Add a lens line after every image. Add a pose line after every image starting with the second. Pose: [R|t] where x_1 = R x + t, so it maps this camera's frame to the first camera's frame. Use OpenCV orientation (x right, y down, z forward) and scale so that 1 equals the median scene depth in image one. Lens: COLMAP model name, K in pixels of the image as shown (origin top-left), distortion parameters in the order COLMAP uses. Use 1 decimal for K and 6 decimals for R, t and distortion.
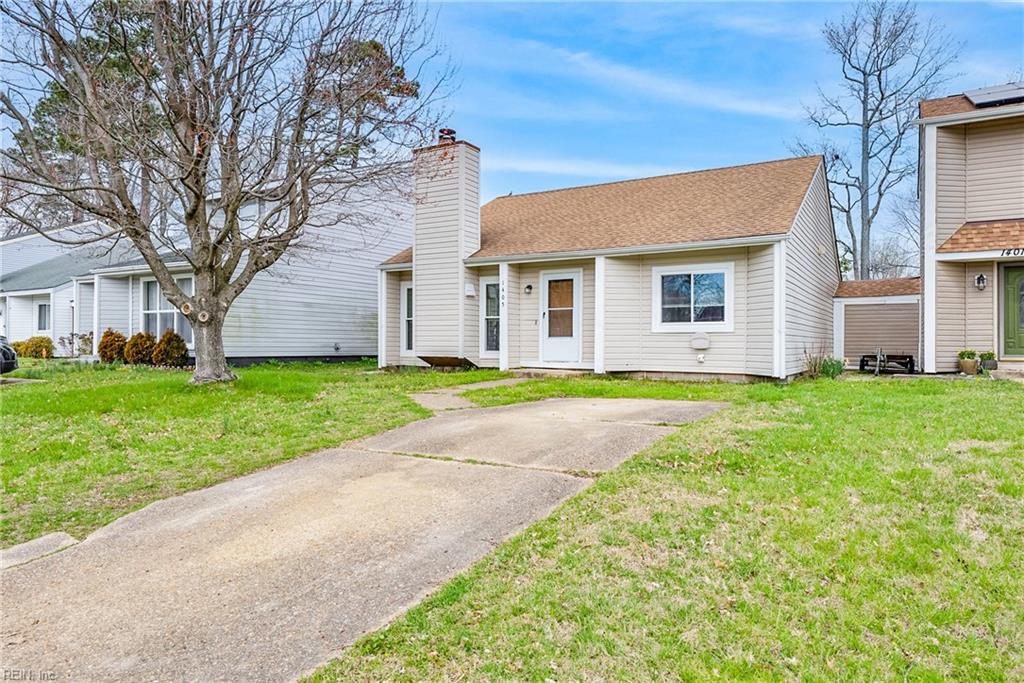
lens RADIAL K [[663.7, 0, 515.8], [0, 663.7, 343.0], [0, 0, 1]] dist [0.003844, 0.000227]
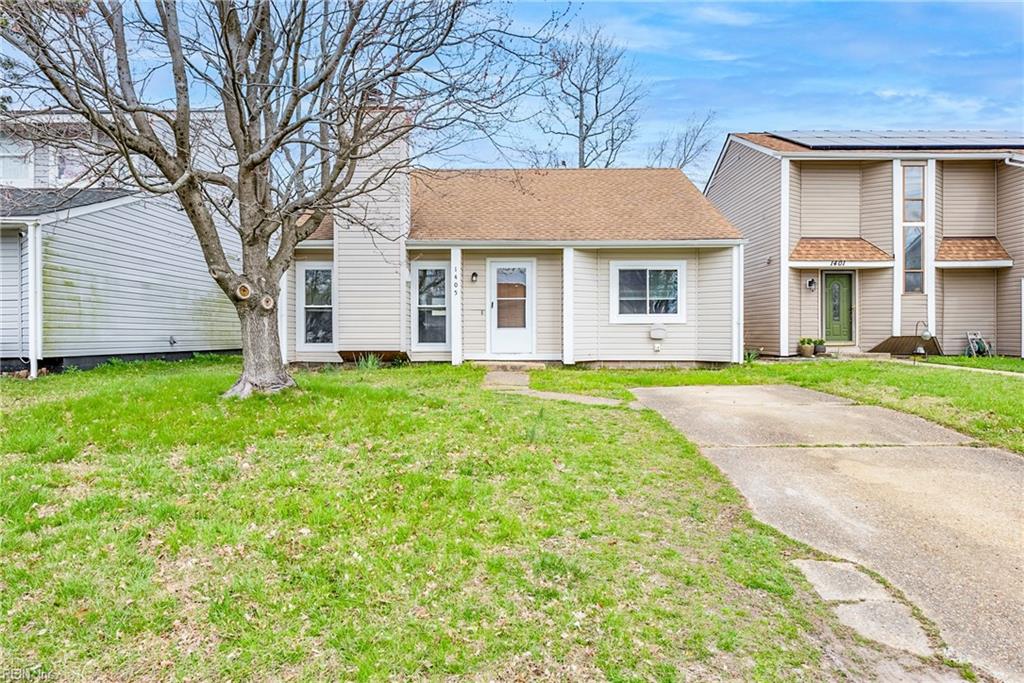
lens RADIAL K [[693.0, 0, 511.0], [0, 693.0, 341.2], [0, 0, 1]] dist [0.001853, 0.000686]
pose [[0.859126, -0.011258, 0.511640, -0.485260], [0.004639, 0.999888, 0.014210, -0.004252], [-0.511742, -0.009835, 0.859083, 0.142079]]
